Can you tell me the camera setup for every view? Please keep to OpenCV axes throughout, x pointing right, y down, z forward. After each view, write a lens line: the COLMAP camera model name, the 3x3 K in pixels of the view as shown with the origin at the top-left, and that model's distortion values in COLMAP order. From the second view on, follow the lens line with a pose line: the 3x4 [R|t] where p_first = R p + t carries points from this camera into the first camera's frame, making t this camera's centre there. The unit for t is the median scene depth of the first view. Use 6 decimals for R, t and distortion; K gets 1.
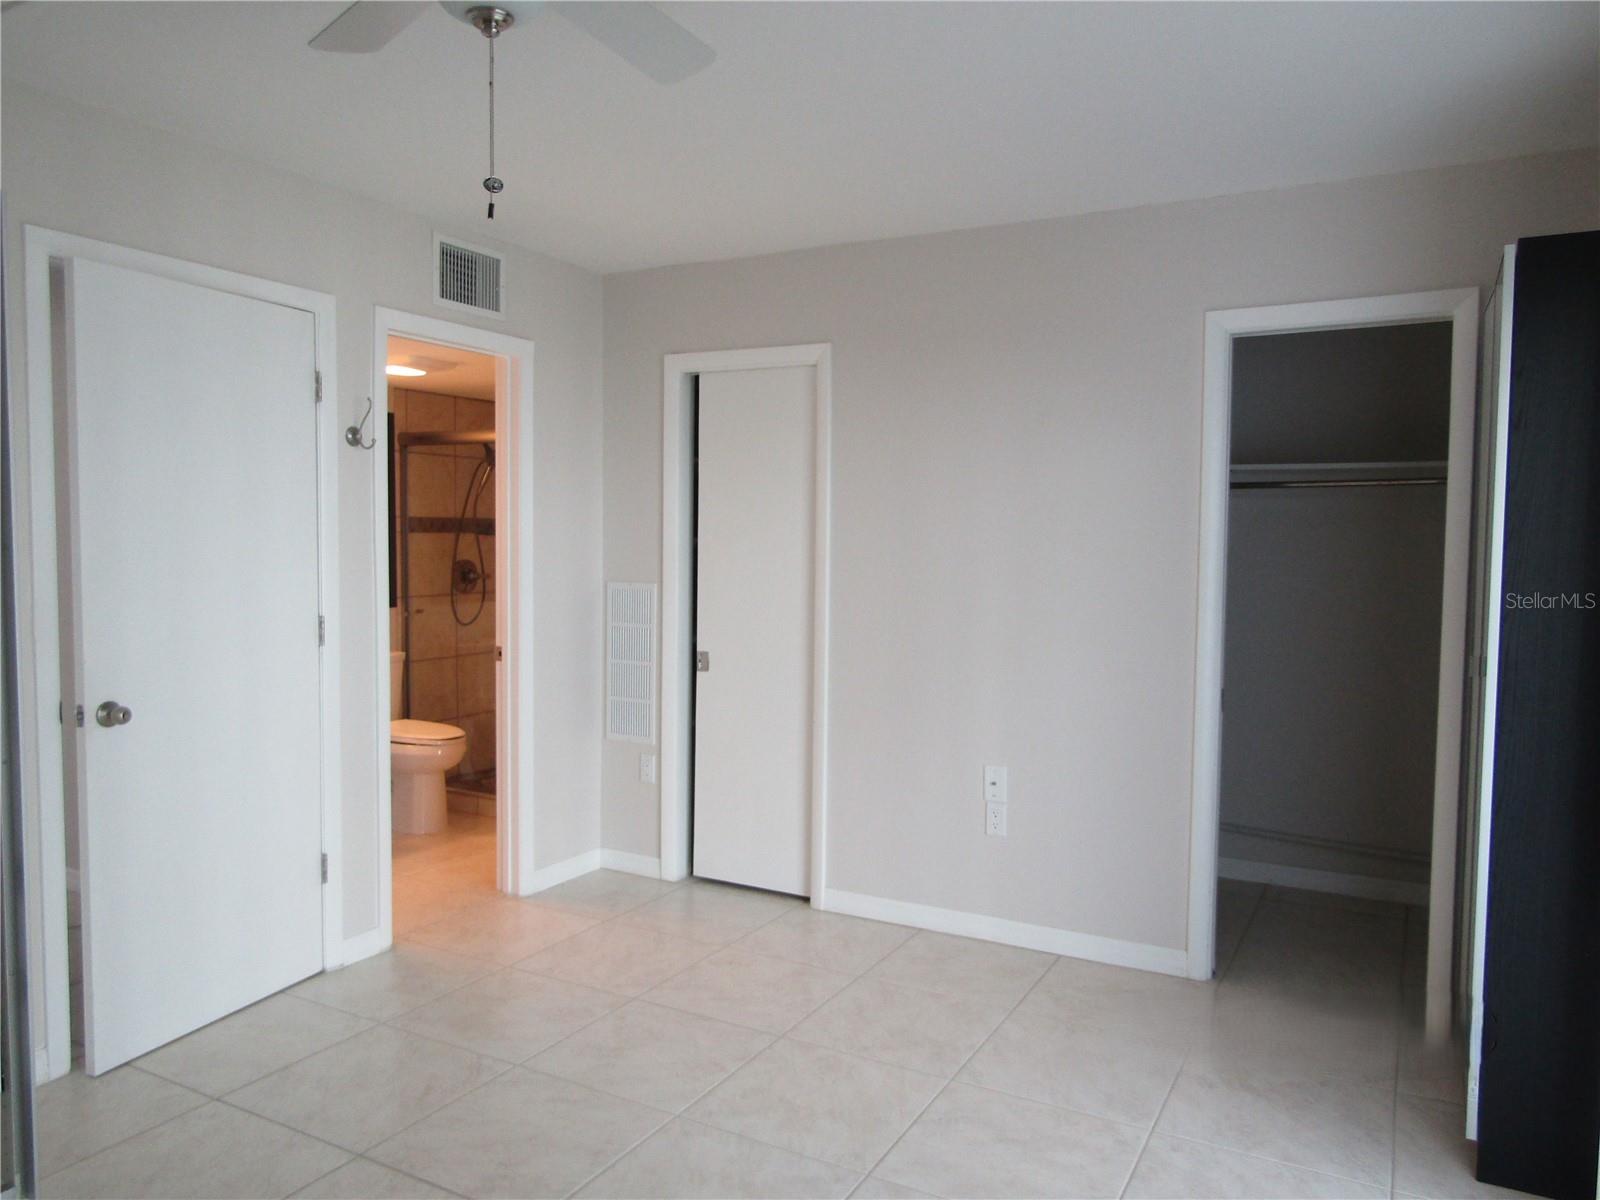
lens RADIAL K [[1134.7, 0, 795.6], [0, 1134.7, 599.0], [0, 0, 1]] dist [0.002186, -0.000023]
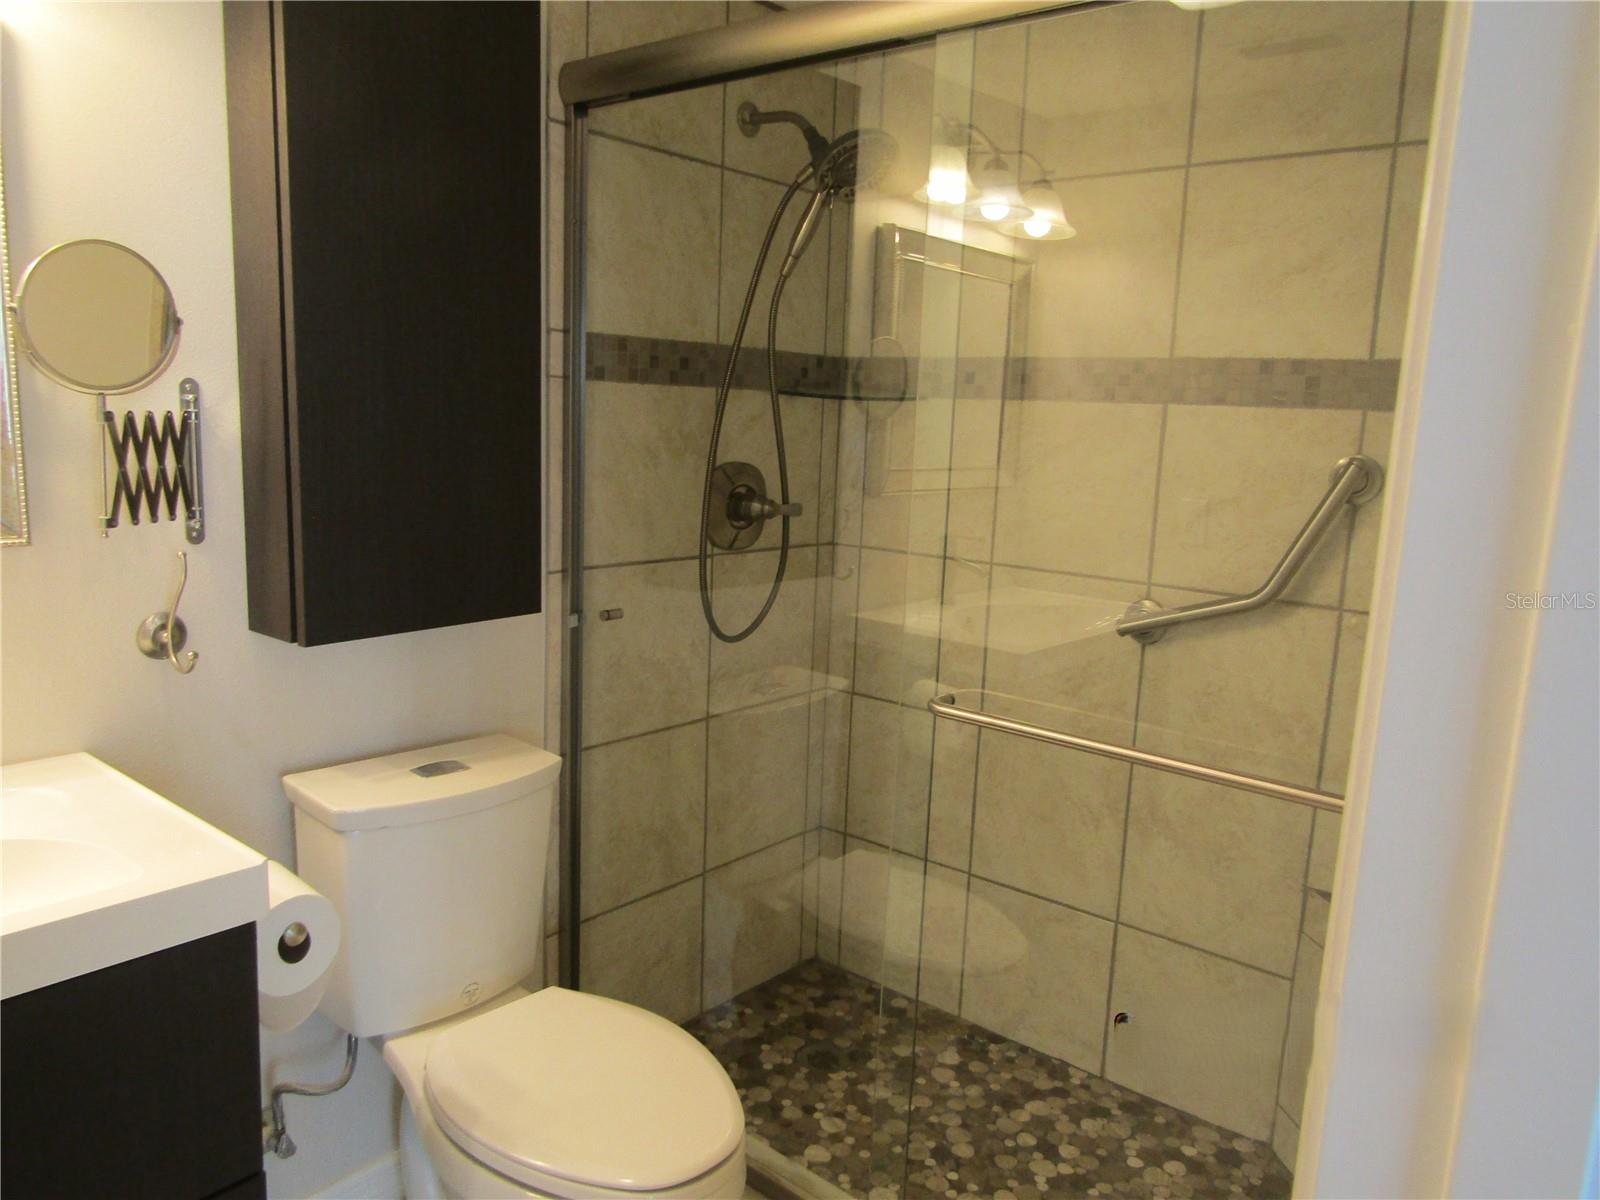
lens RADIAL K [[1134.7, 0, 802.1], [0, 1134.7, 597.3], [0, 0, 1]] dist [0.002186, -0.000023]
pose [[0.981611, 0.063398, -0.180056, -0.204564], [-0.044342, 0.993166, 0.107957, -0.032202], [0.185670, -0.097988, 0.977714, 0.647807]]
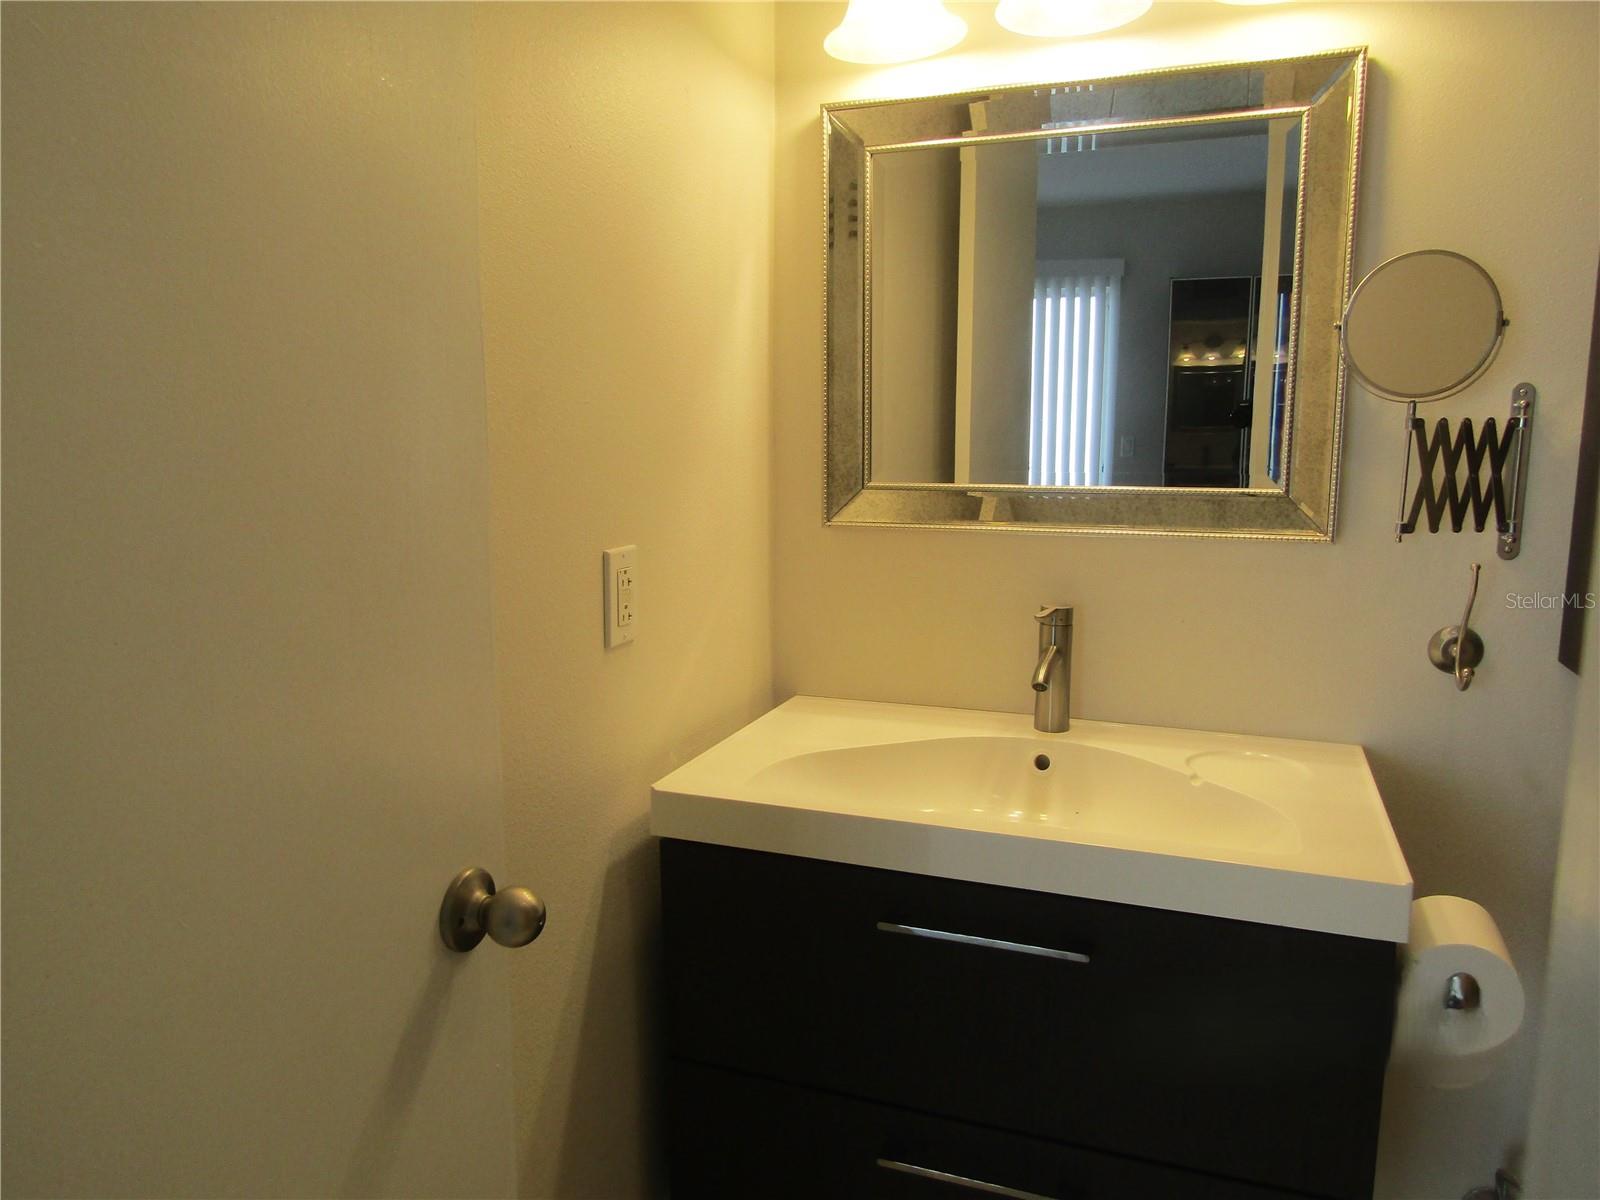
lens RADIAL K [[1134.7, 0, 801.7], [0, 1134.7, 602.6], [0, 0, 1]] dist [0.002186, -0.000023]
pose [[0.147194, 0.153608, -0.977107, -0.171781], [-0.054827, 0.987616, 0.147001, -0.028708], [0.987587, 0.031934, 0.153793, 0.688680]]
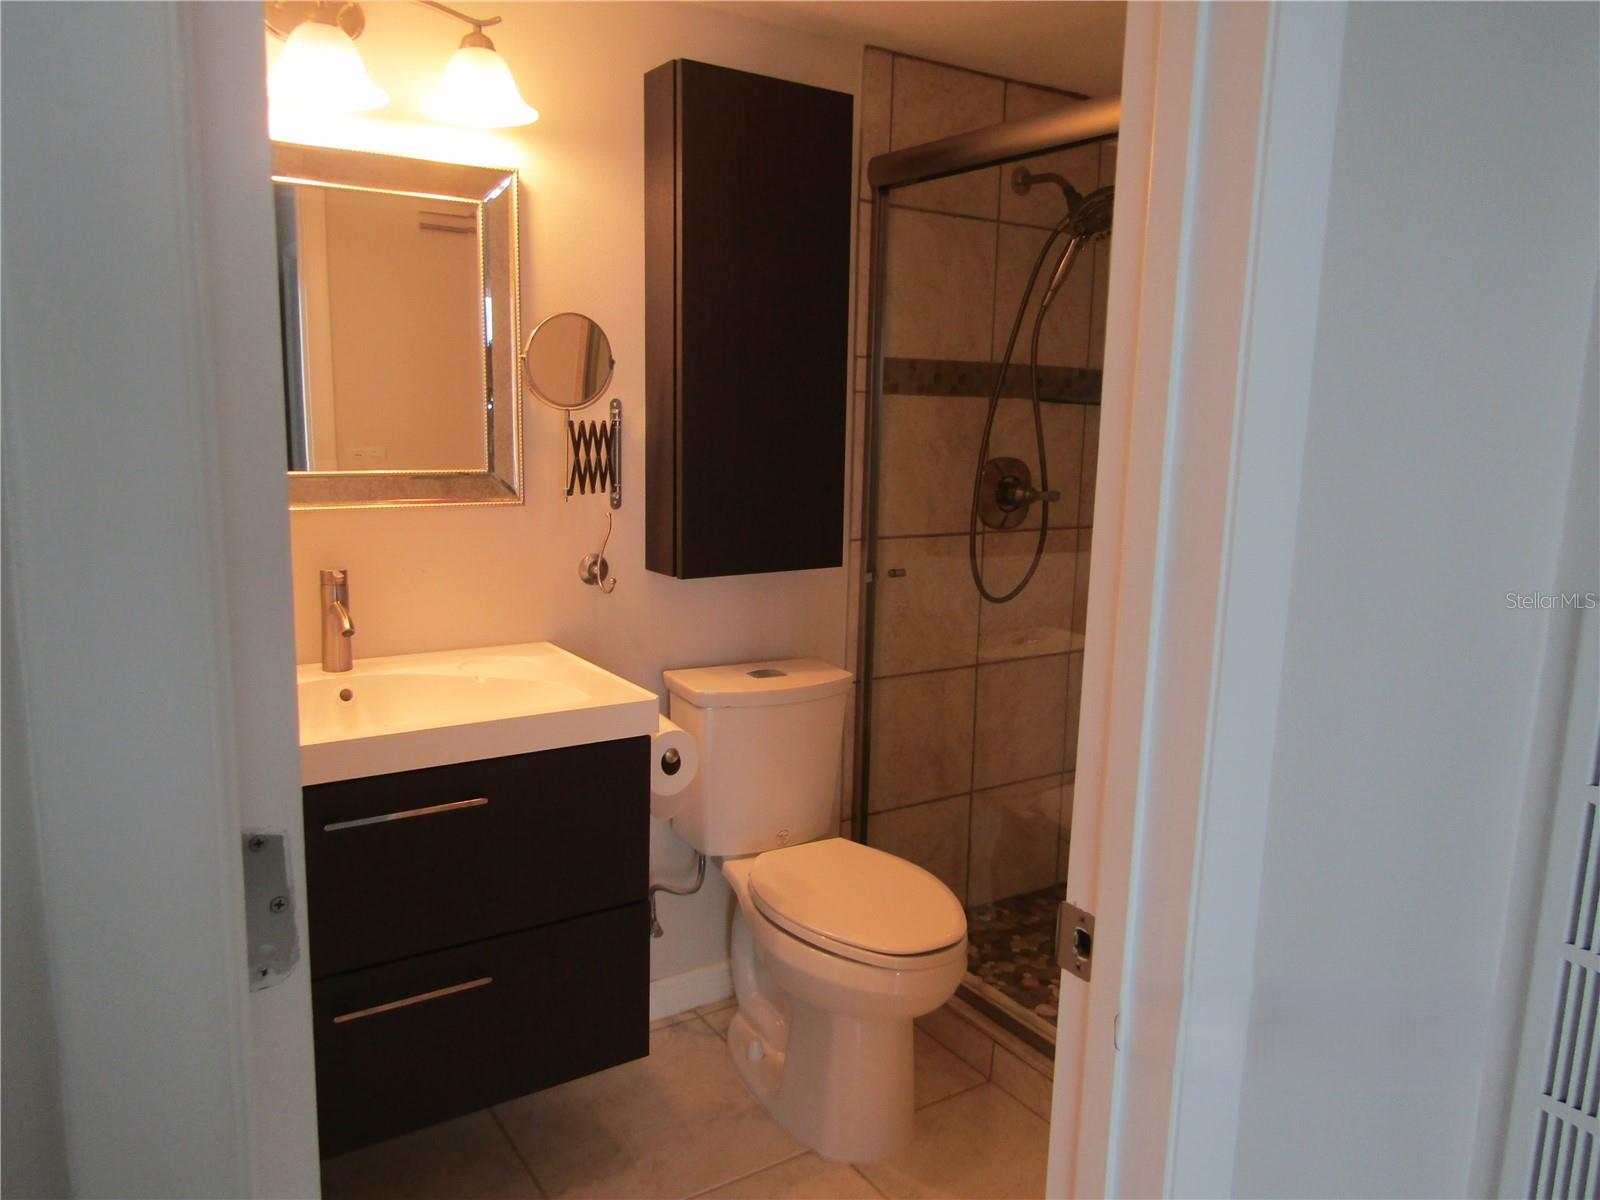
lens RADIAL K [[1134.7, 0, 807.7], [0, 1134.7, 593.5], [0, 0, 1]] dist [0.002186, -0.000023]
pose [[0.887246, 0.086345, -0.453144, -0.153609], [-0.042506, 0.993449, 0.106074, -0.025640], [0.459335, -0.074853, 0.885104, 0.564849]]
